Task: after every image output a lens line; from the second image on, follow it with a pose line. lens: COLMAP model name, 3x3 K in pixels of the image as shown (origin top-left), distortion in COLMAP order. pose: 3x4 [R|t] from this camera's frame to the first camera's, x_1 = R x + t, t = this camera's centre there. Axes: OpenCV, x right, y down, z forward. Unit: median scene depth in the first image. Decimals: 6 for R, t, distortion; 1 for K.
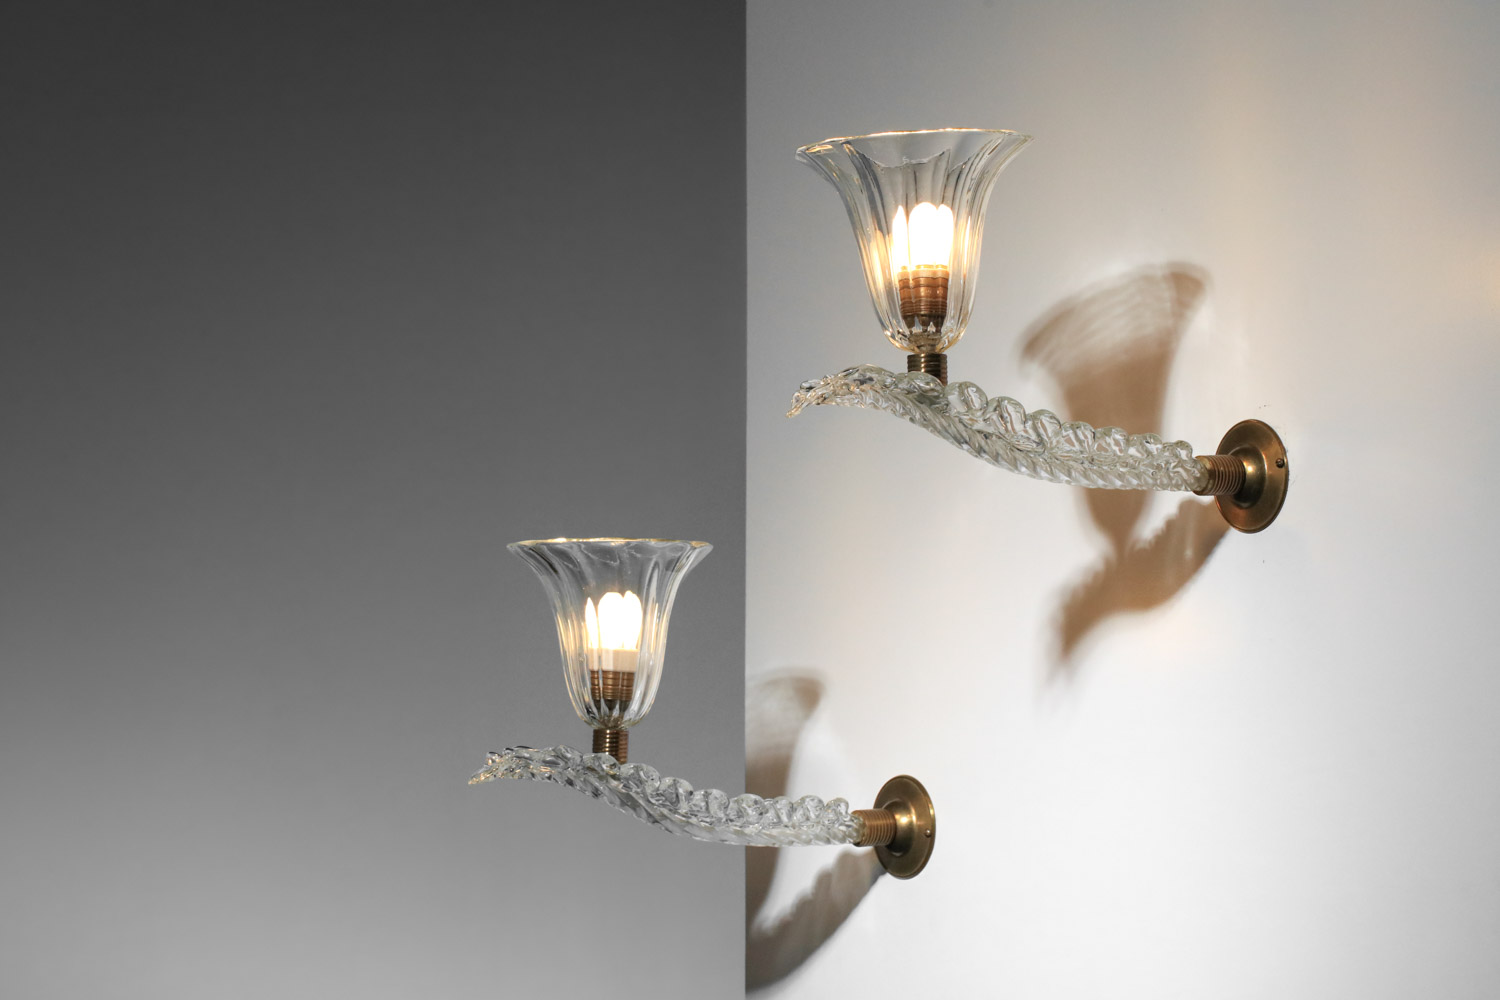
lens RADIAL K [[4530.8, 0, 751.4], [0, 4530.8, 499.5], [0, 0, 1]] dist [-0.361234, 0.000000]
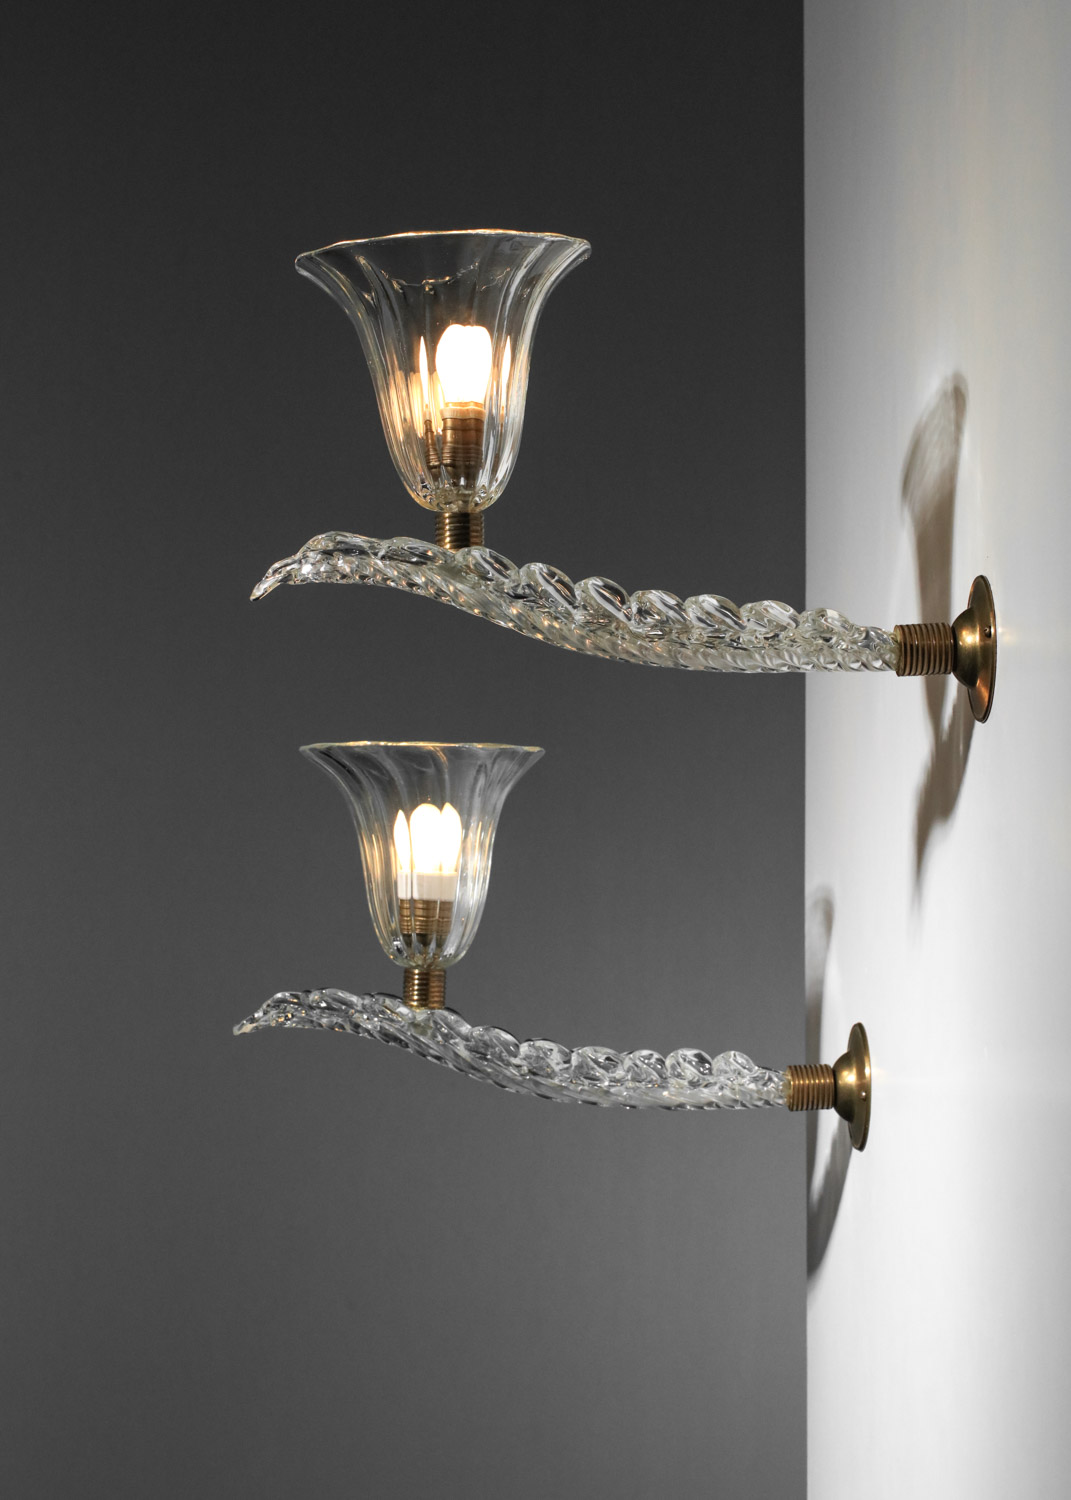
lens RADIAL K [[4861.4, 0, 536.6], [0, 4861.4, 747.2], [0, 0, 1]] dist [-0.394457, 0.000000]
pose [[0.876787, -0.019478, -0.480485, 0.417622], [0.031285, 0.999373, 0.016575, -0.004210], [0.479861, -0.029565, 0.876846, 0.227378]]
